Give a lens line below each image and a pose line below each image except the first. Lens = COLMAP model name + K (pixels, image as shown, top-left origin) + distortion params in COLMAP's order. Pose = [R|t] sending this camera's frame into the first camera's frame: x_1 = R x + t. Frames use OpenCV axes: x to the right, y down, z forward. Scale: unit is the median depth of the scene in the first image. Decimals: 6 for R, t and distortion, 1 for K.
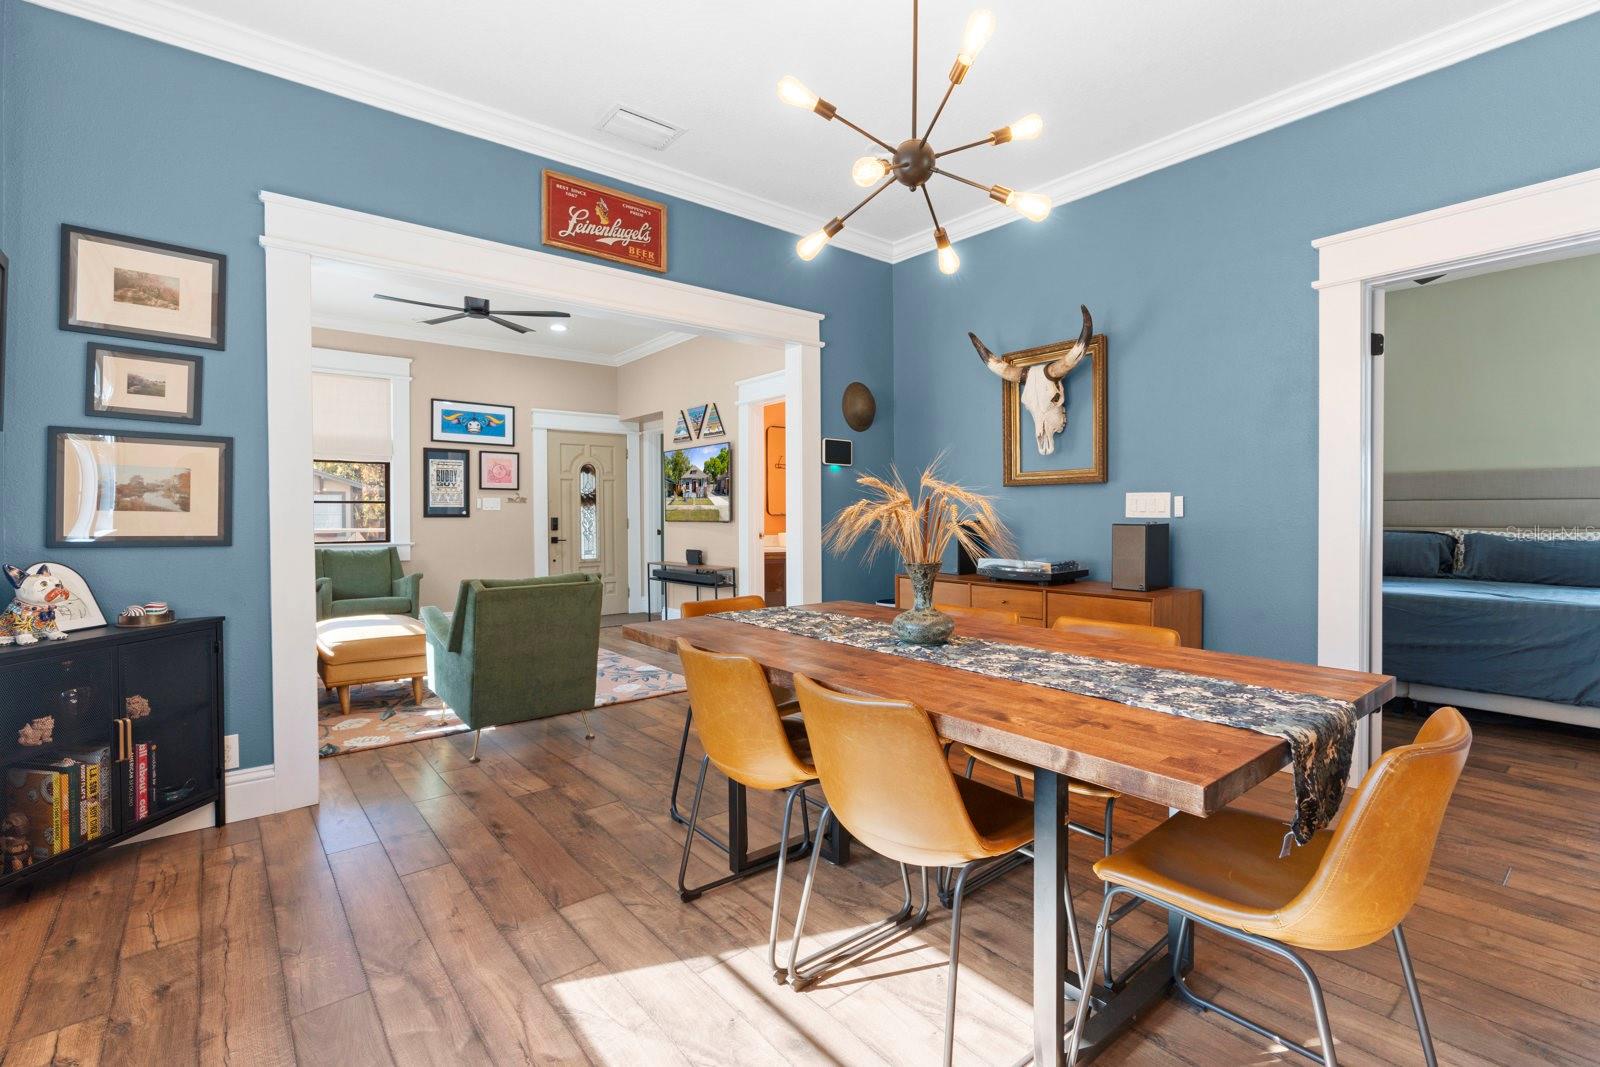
lens RADIAL K [[724.5, 0, 794.9], [0, 724.5, 523.0], [0, 0, 1]] dist [-0.008314, 0.002734]
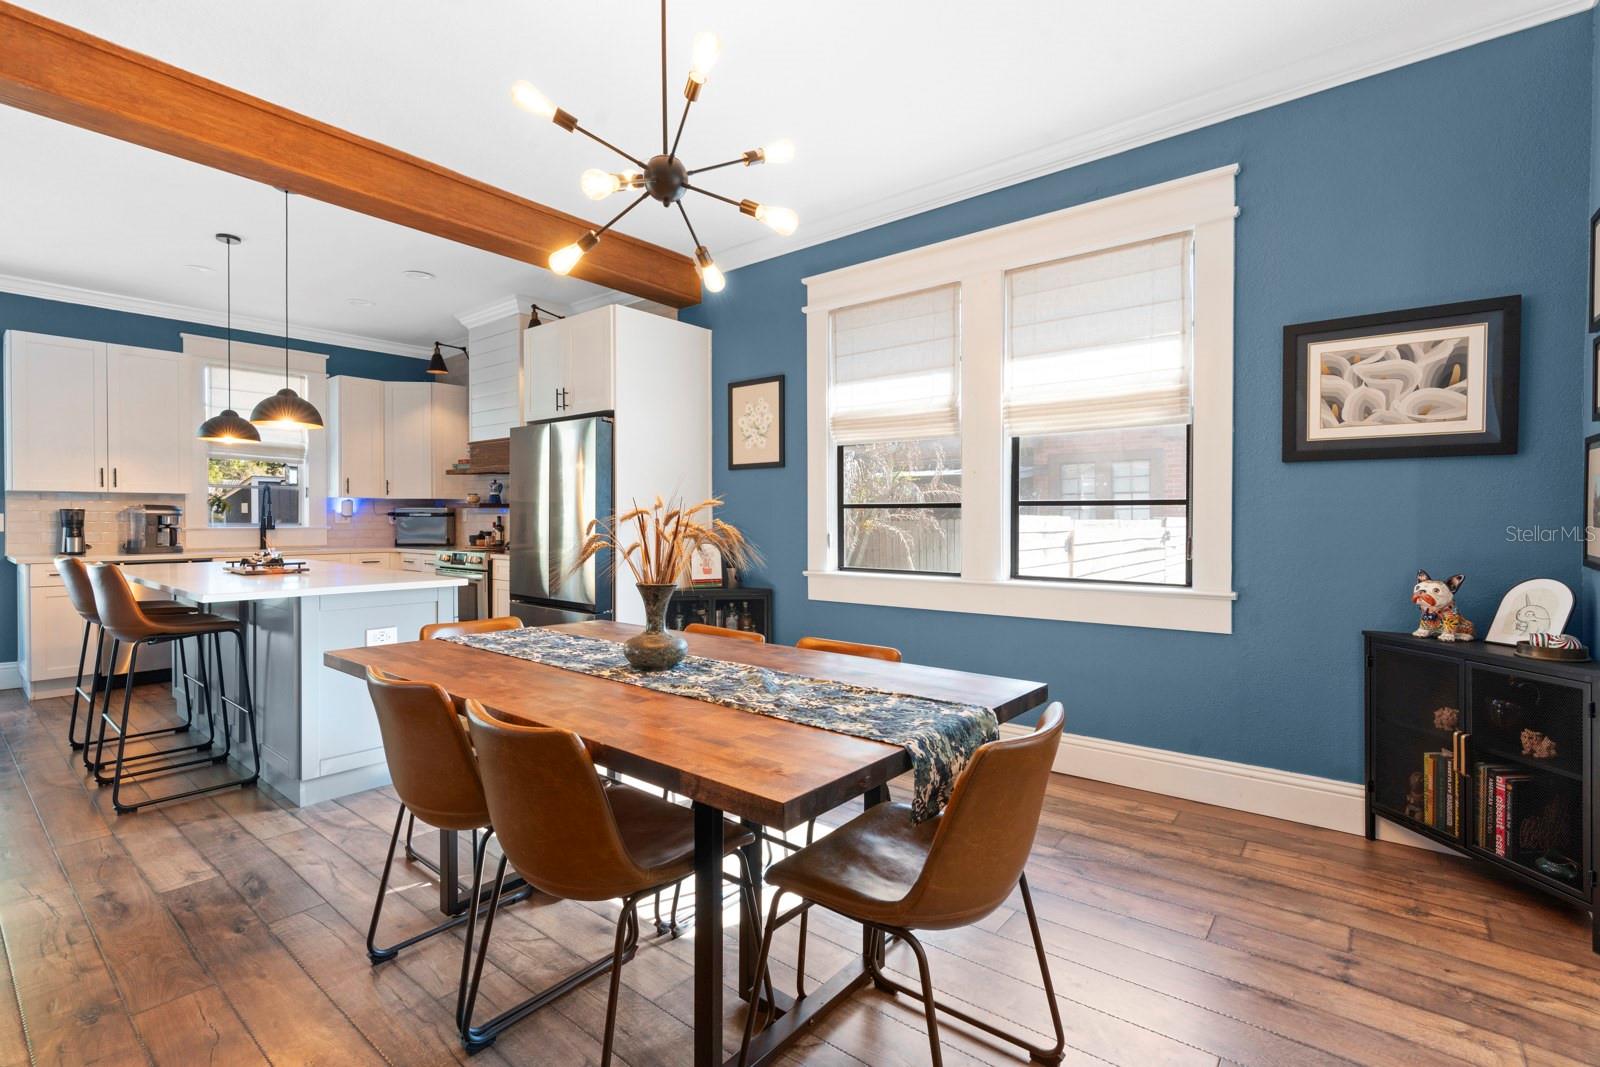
lens RADIAL K [[724.5, 0, 803.3], [0, 724.5, 518.7], [0, 0, 1]] dist [-0.008314, 0.002734]
pose [[-0.976664, 0.002094, -0.214763, 0.061605], [-0.000808, 0.999910, 0.013426, -0.013473], [0.214772, 0.013286, -0.976574, 0.606048]]
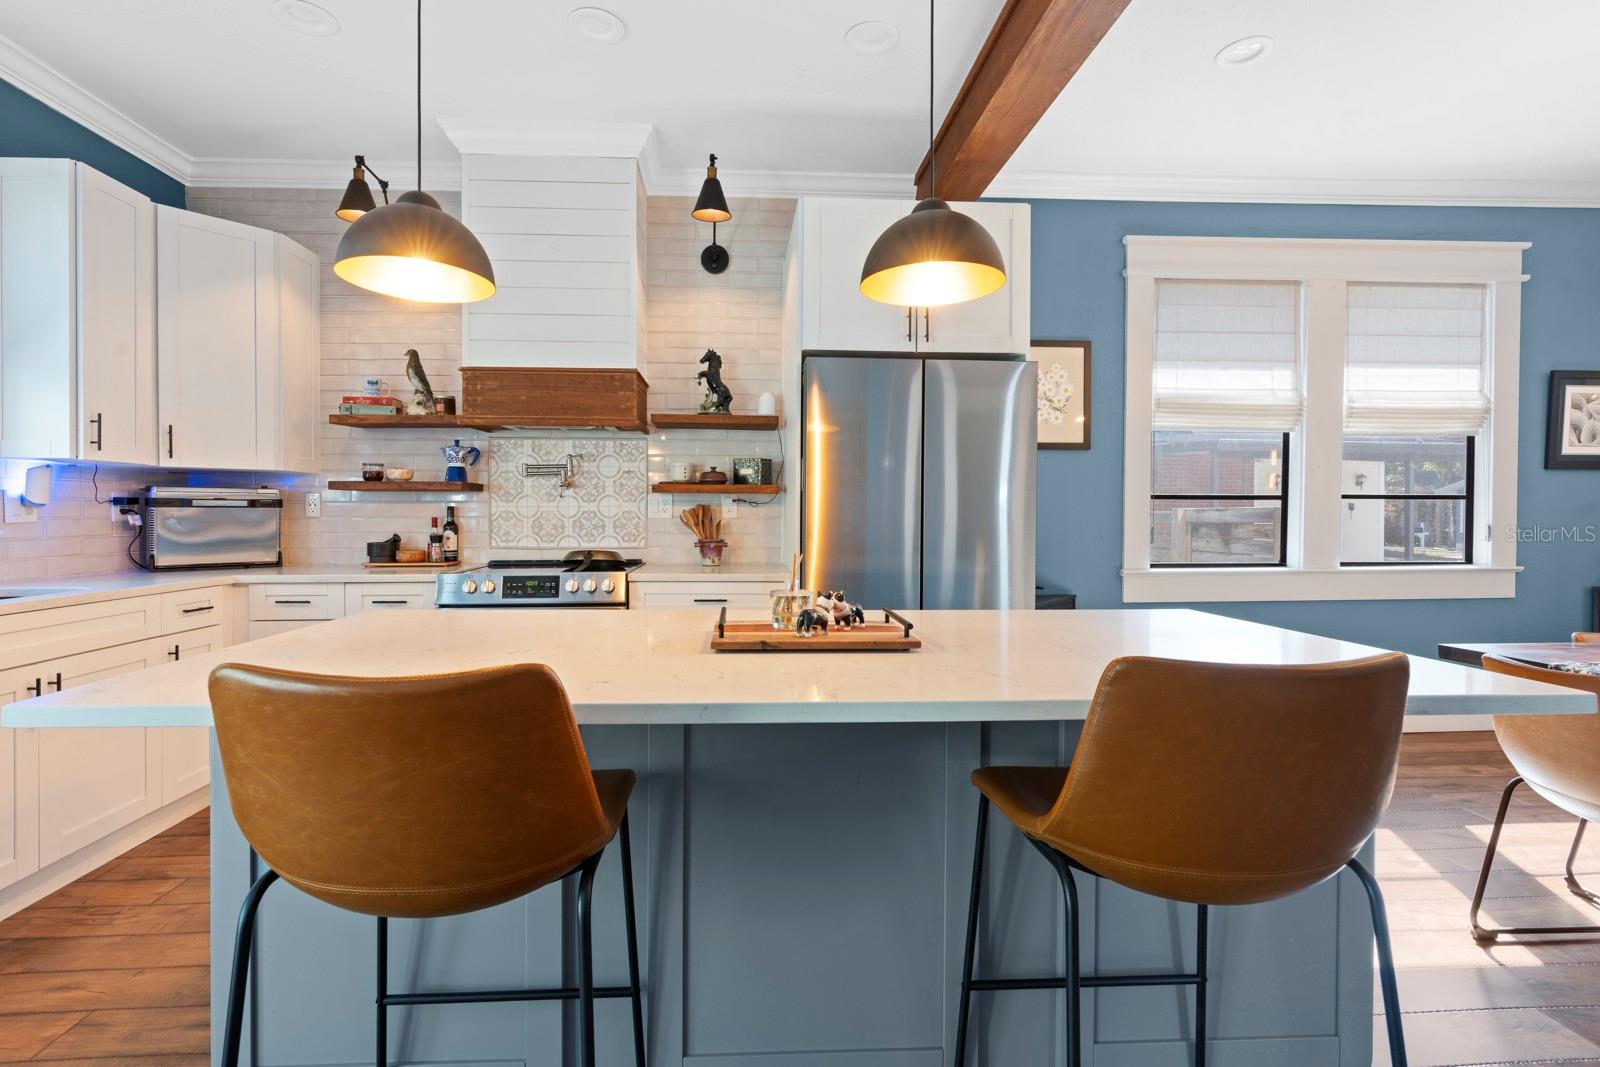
lens RADIAL K [[724.5, 0, 779.4], [0, 724.5, 522.1], [0, 0, 1]] dist [-0.008314, 0.002734]
pose [[-0.590439, 0.012533, -0.806985, 0.532675], [-0.008597, 0.999725, 0.021817, -0.005731], [0.807037, 0.019819, -0.590169, 0.095242]]
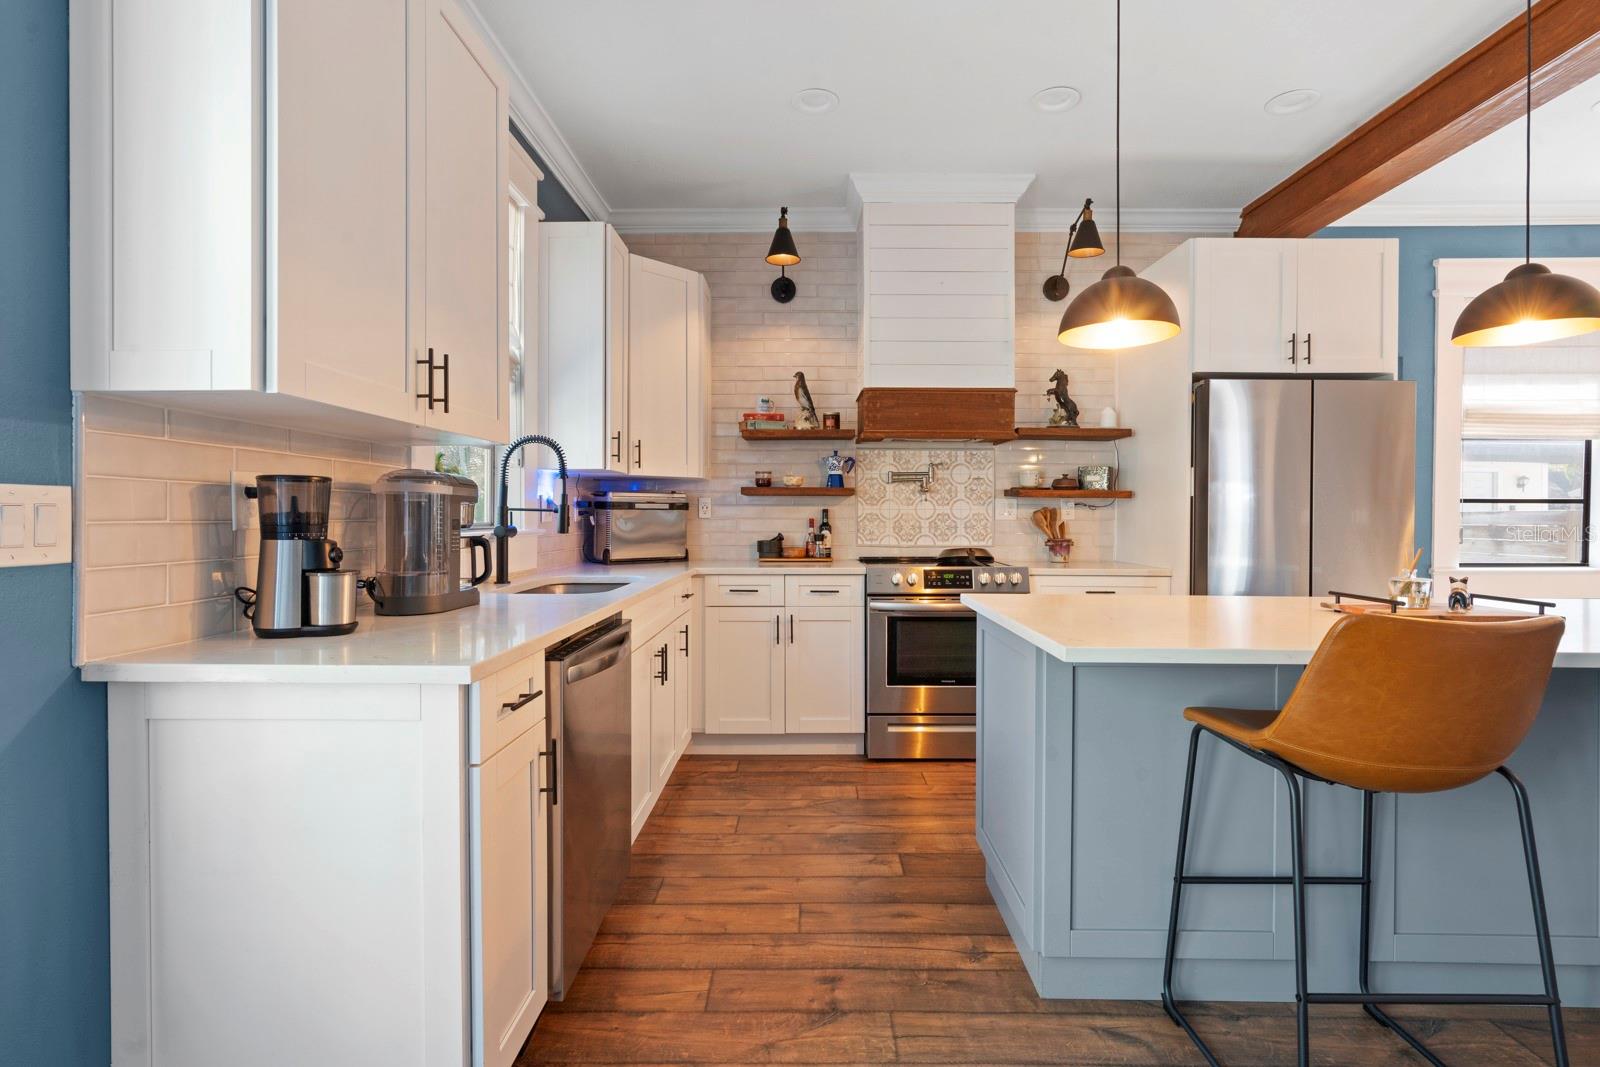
lens RADIAL K [[724.5, 0, 811.6], [0, 724.5, 518.5], [0, 0, 1]] dist [-0.008314, 0.002734]
pose [[-0.639759, 0.005796, -0.768554, 0.717740], [-0.009503, 0.999835, 0.015450, -0.004946], [0.768517, 0.017187, -0.639599, -0.035001]]
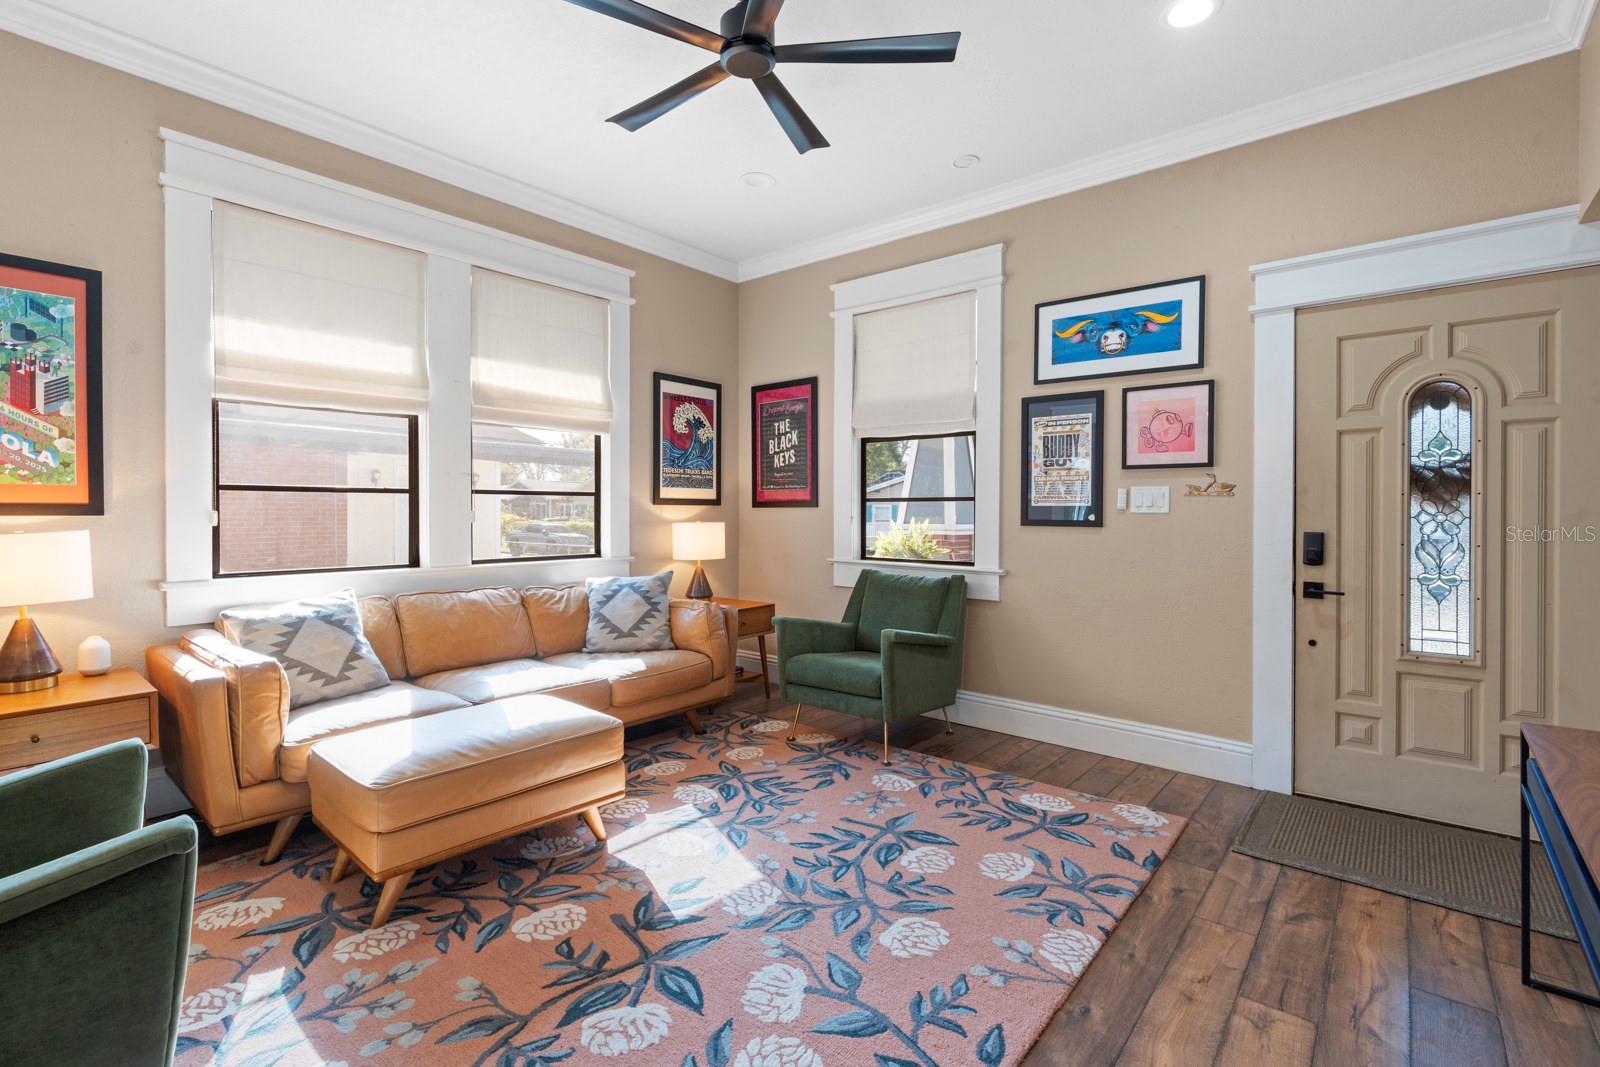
lens RADIAL K [[724.5, 0, 804.2], [0, 724.5, 518.7], [0, 0, 1]] dist [-0.008314, 0.002734]
pose [[0.188080, 0.015399, -0.982033, -0.003636], [-0.016457, 0.999786, 0.012525, -0.017409], [0.982016, 0.013806, 0.188293, 0.754674]]
